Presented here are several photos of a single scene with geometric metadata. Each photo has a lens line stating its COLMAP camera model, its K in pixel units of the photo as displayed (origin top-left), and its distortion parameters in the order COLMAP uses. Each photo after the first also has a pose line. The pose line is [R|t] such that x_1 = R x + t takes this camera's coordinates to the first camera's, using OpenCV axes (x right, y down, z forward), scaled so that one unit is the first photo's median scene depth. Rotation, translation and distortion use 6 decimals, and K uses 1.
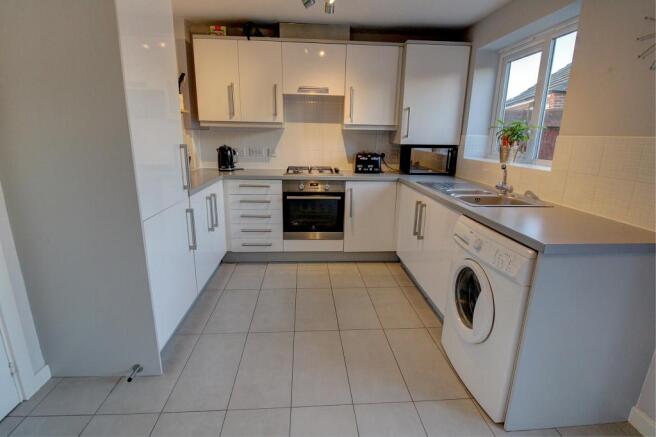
lens RADIAL K [[312.1, 0, 328.9], [0, 312.1, 215.5], [0, 0, 1]] dist [-0.003579, -0.000577]
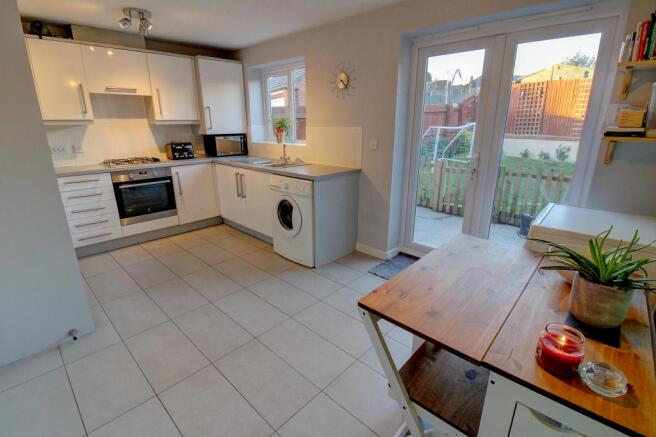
lens RADIAL K [[305.1, 0, 326.5], [0, 305.1, 216.3], [0, 0, 1]] dist [-0.030509, -0.000324]
pose [[0.742464, -0.212231, 0.635378, -0.282381], [0.179473, 0.976833, 0.116564, 0.050053], [-0.645397, 0.027488, 0.763353, -0.291107]]
